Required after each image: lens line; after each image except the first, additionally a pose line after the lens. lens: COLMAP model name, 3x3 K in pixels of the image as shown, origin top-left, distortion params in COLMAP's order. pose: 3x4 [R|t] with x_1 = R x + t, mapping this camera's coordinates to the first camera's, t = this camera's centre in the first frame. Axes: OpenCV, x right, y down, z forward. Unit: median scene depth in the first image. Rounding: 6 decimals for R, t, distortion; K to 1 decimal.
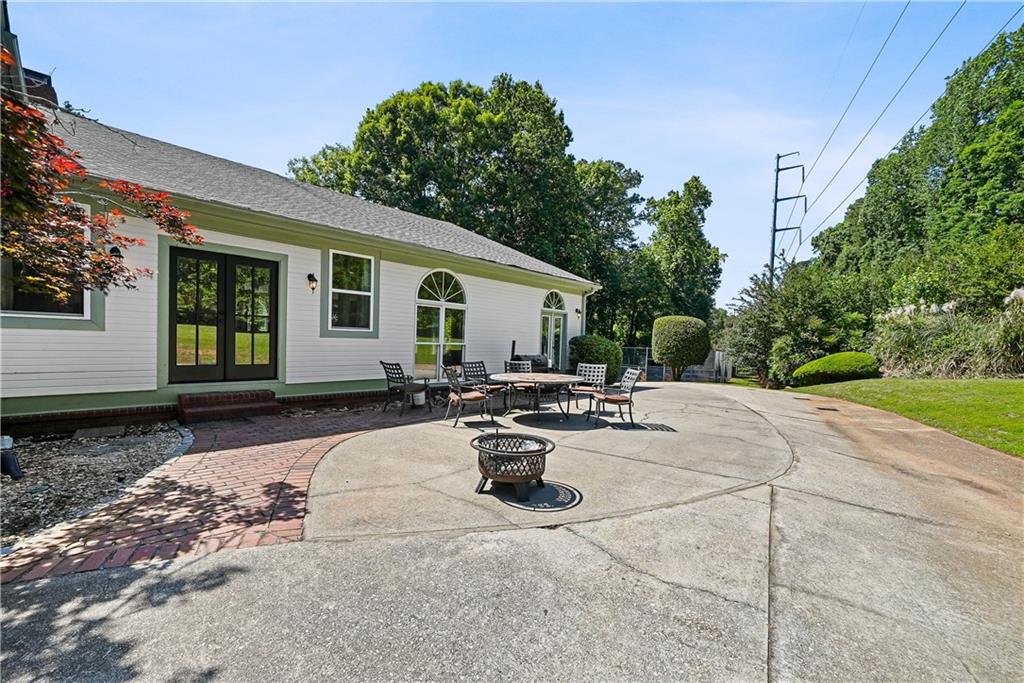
lens RADIAL K [[404.3, 0, 512.0], [0, 404.3, 341.5], [0, 0, 1]] dist [-0.000087, -0.000010]
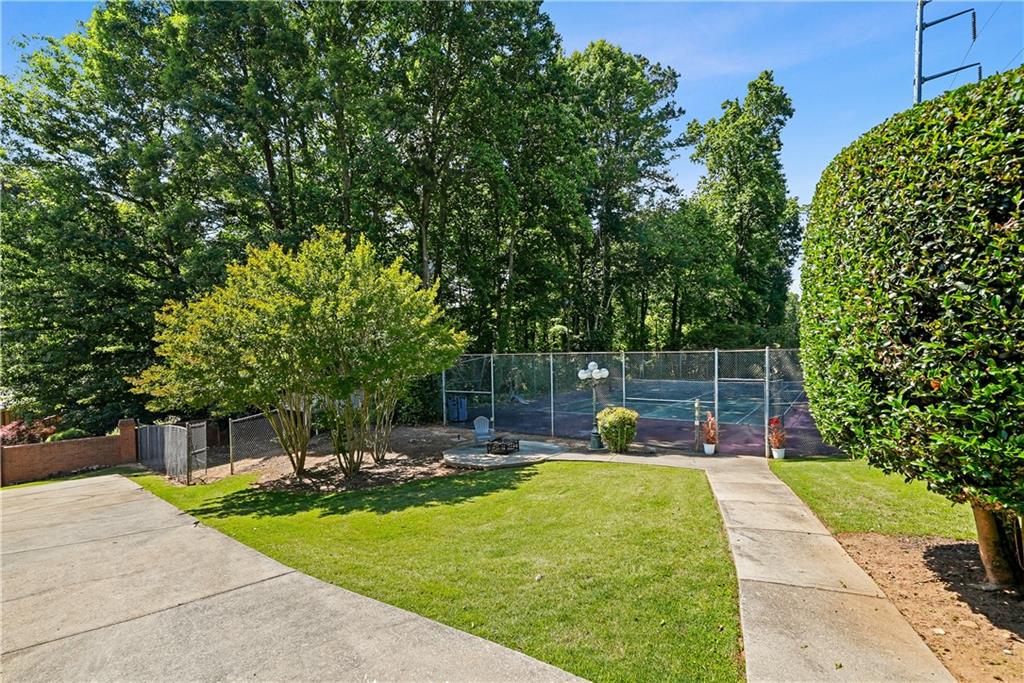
lens RADIAL K [[473.8, 0, 512.0], [0, 473.8, 341.5], [0, 0, 1]] dist [0.000234, 0.000091]
pose [[0.997884, -0.045370, -0.046573, 0.077589], [0.044968, 0.998942, -0.009660, -0.003119], [0.046962, 0.007545, 0.998868, 0.251106]]
